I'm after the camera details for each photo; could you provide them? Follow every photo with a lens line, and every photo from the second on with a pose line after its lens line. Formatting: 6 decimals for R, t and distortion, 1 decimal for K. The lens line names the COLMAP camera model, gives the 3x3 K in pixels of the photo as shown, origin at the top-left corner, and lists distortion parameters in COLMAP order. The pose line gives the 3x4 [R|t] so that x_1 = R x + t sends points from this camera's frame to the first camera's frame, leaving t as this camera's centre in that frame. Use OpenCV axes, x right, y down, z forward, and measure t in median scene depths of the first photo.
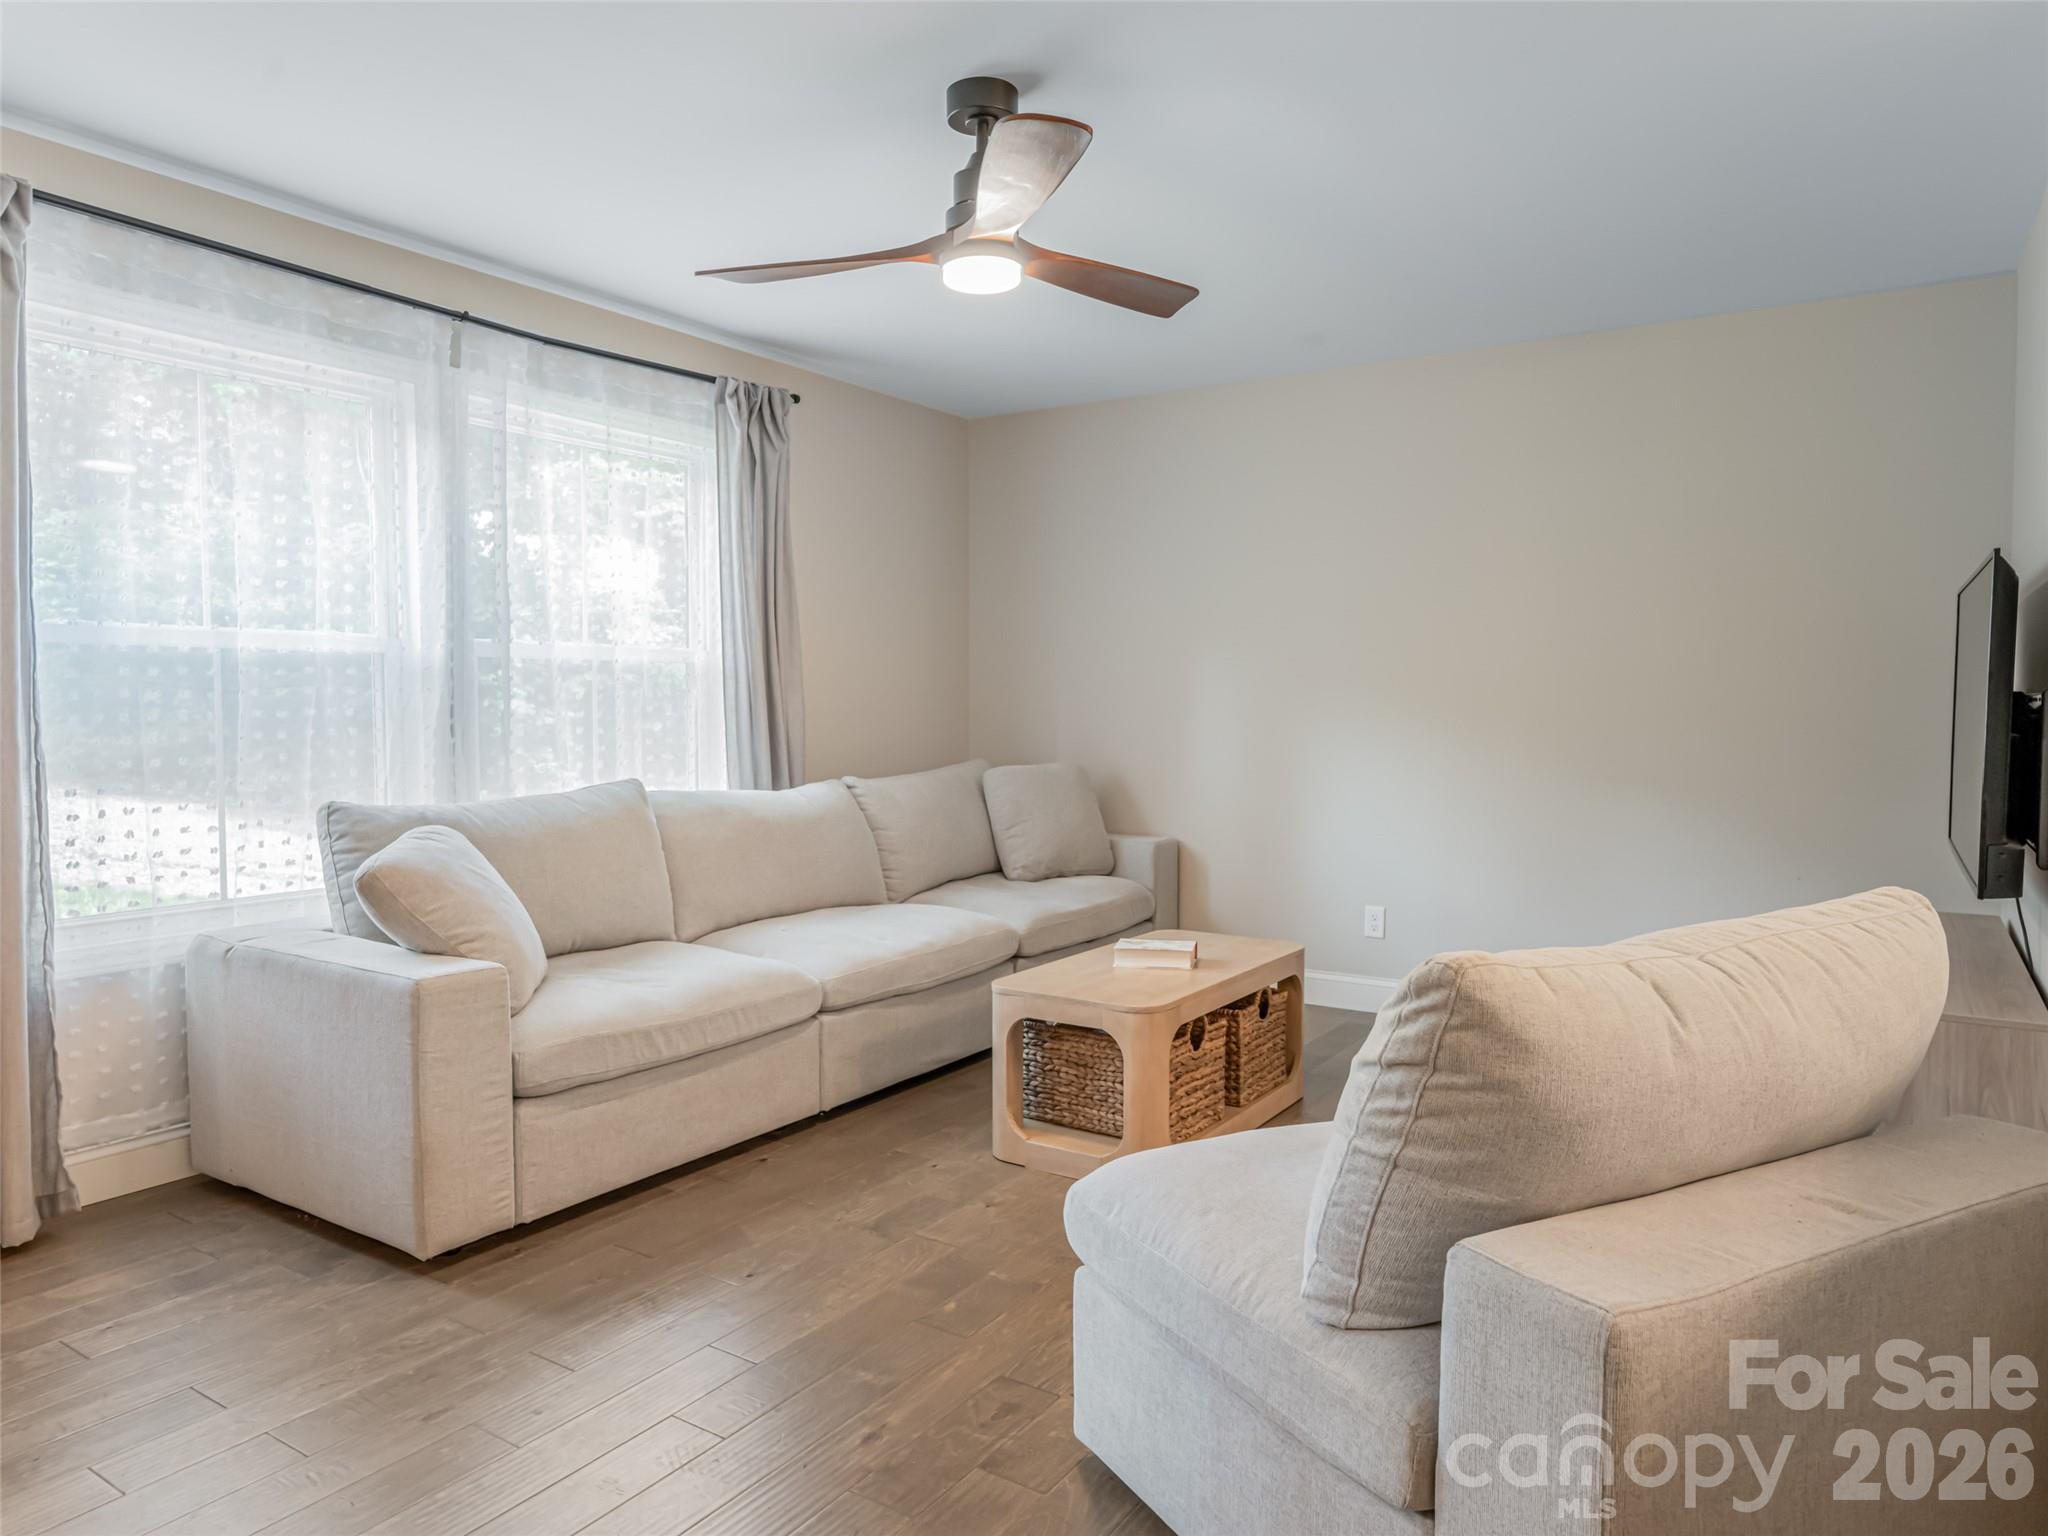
lens RADIAL K [[1281.5, 0, 1024.0], [0, 1281.5, 768.0], [0, 0, 1]] dist [-0.001427, -0.000252]
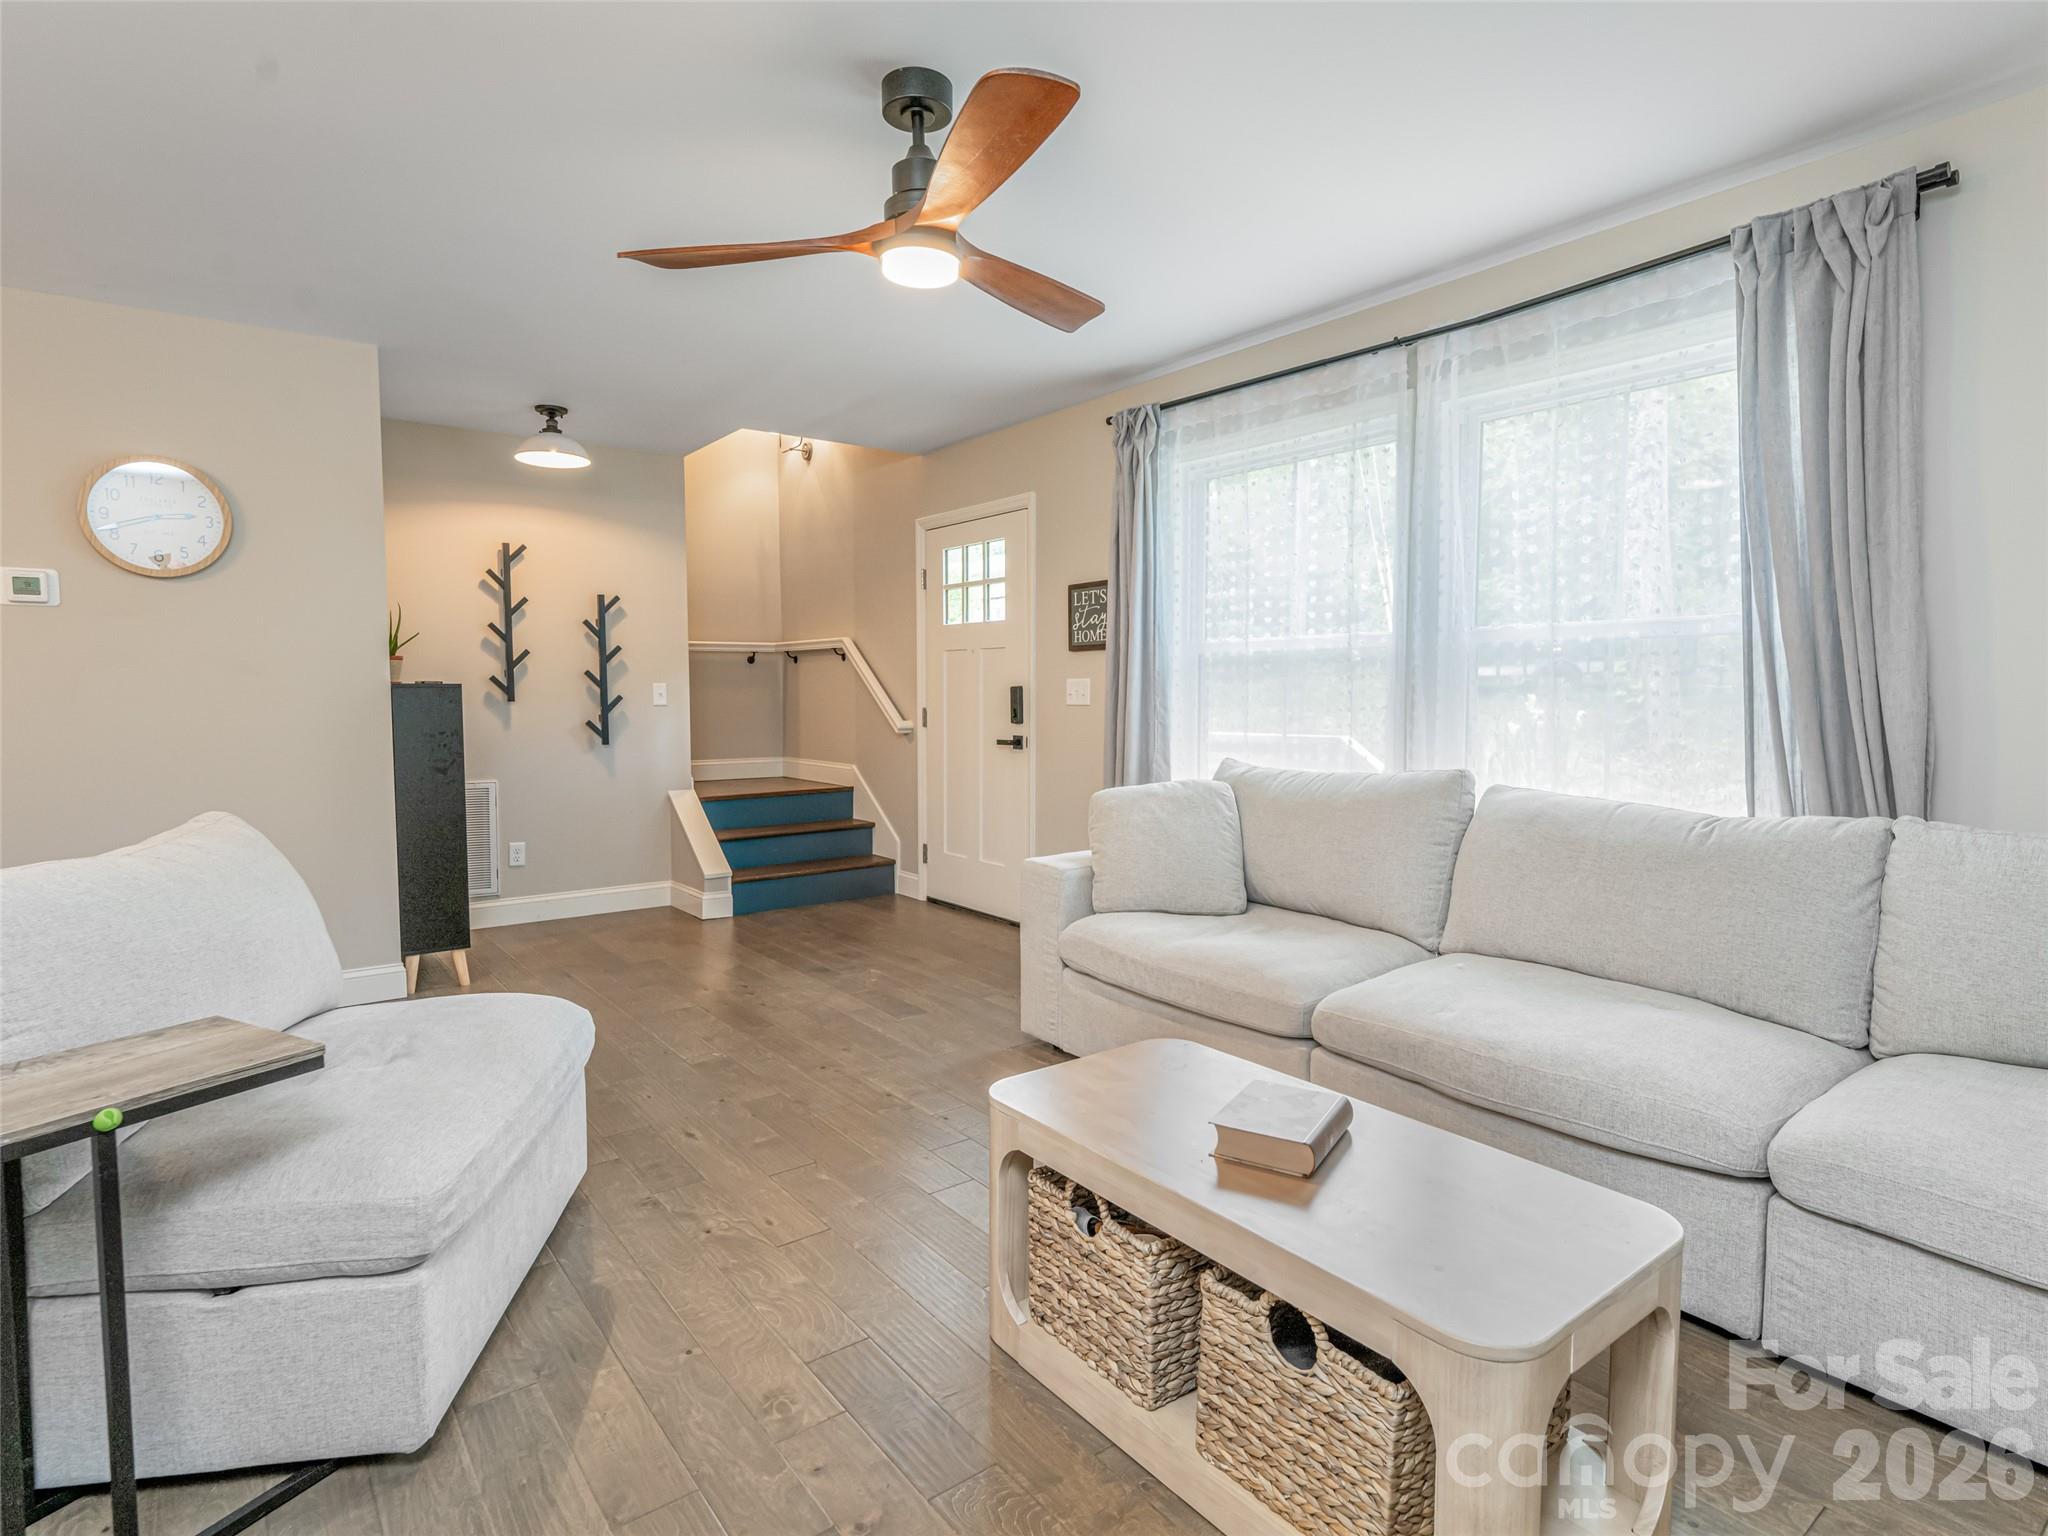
lens RADIAL K [[1095.3, 0, 1057.7], [0, 1095.3, 755.9], [0, 0, 1]] dist [0.002910, -0.000687]
pose [[-0.305165, 0.066608, -0.949967, 0.647715], [-0.040114, 0.995766, 0.082705, -0.066134], [0.951454, 0.063346, -0.301201, 1.134759]]
